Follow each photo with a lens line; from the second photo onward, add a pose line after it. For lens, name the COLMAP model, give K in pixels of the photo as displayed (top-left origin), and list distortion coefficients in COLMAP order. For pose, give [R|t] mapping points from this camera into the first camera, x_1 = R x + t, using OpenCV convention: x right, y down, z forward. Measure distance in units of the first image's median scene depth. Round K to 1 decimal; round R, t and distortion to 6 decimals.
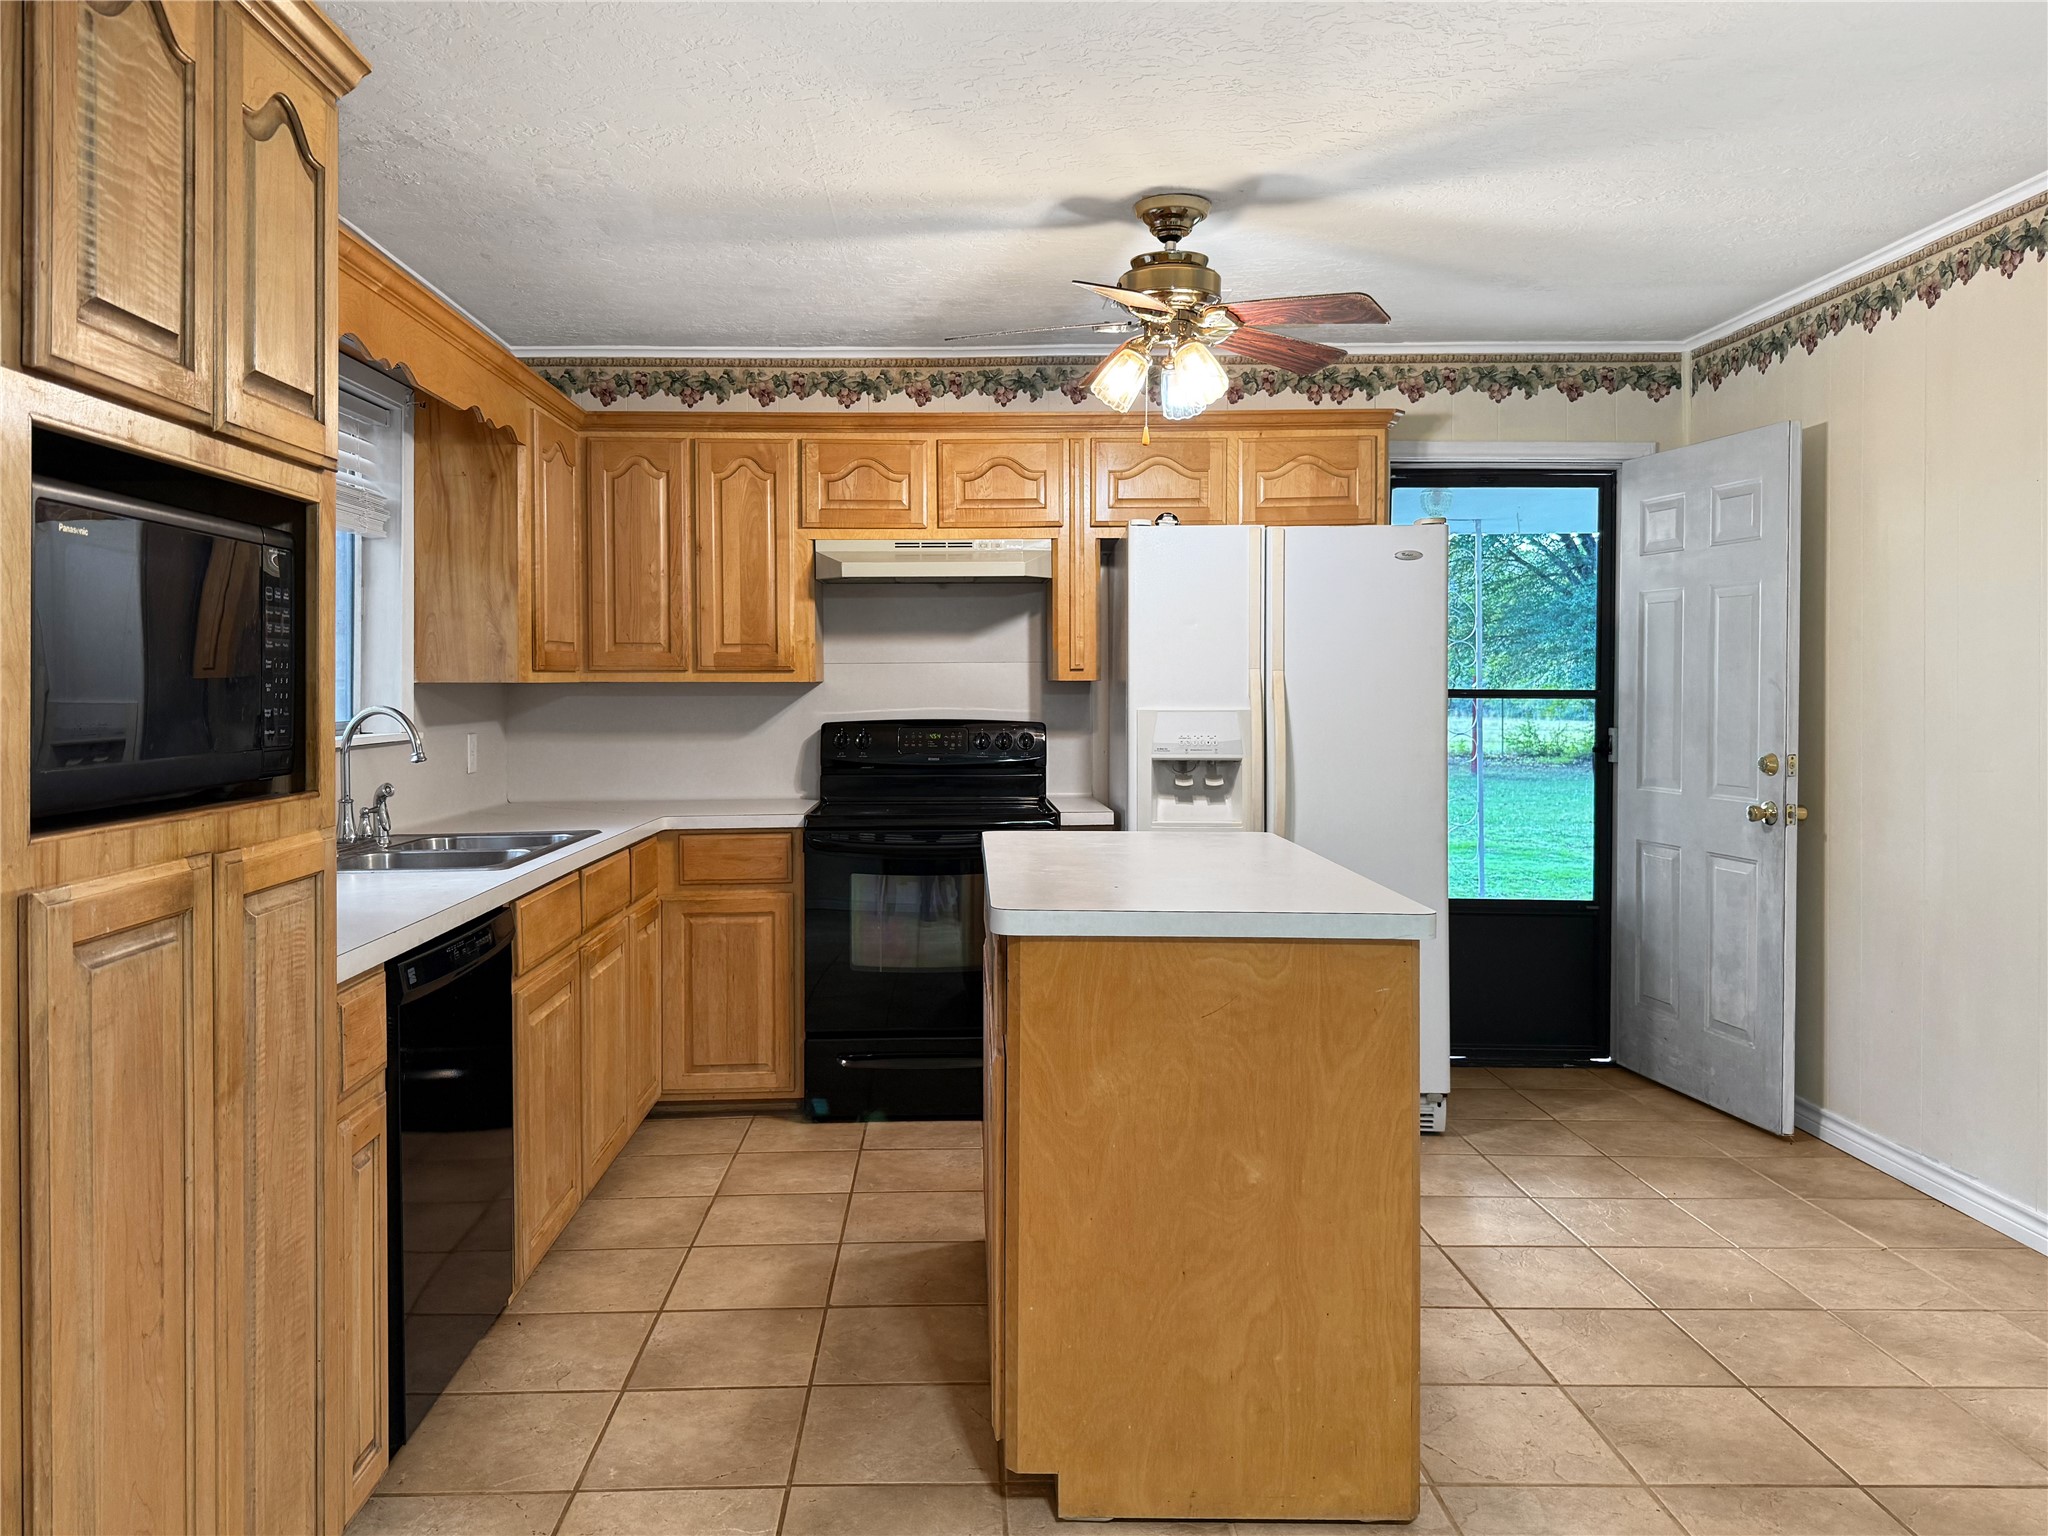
lens RADIAL K [[1495.3, 0, 1020.3], [0, 1495.3, 711.4], [0, 0, 1]] dist [0.172067, -0.297190]
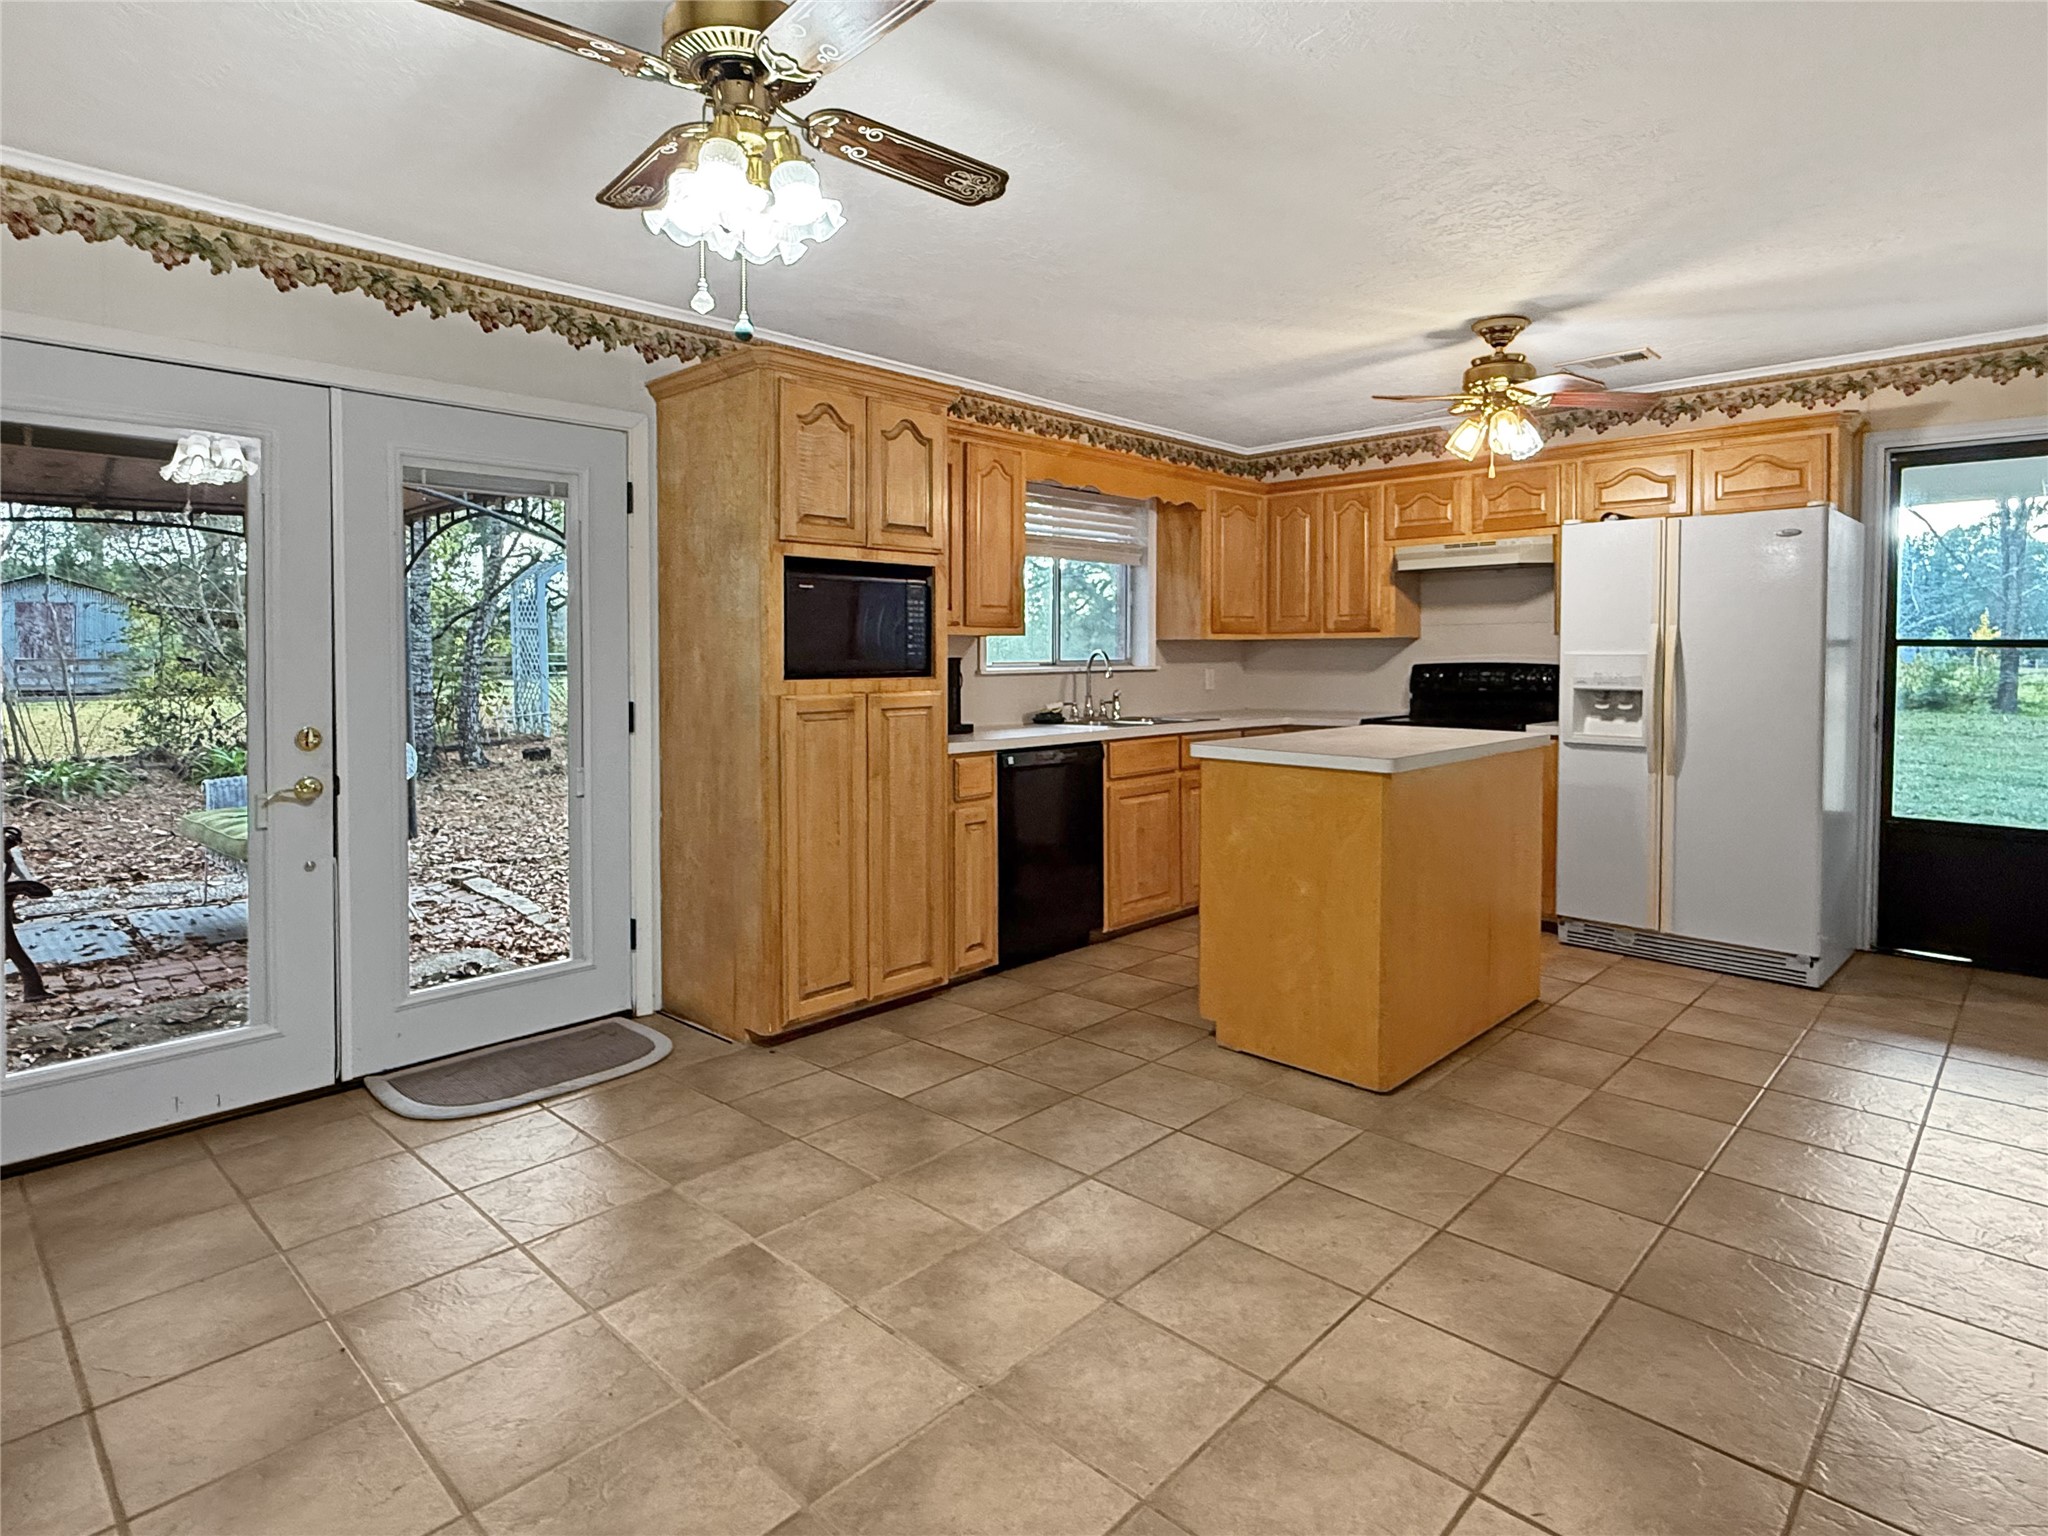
lens RADIAL K [[1105.7, 0, 1023.7], [0, 1105.7, 688.5], [0, 0, 1]] dist [-0.001325, 0.000213]
pose [[0.722366, 0.021068, -0.691190, 0.426672], [-0.009169, 0.999740, 0.020890, 0.014293], [0.691450, -0.008752, 0.722371, -0.116557]]
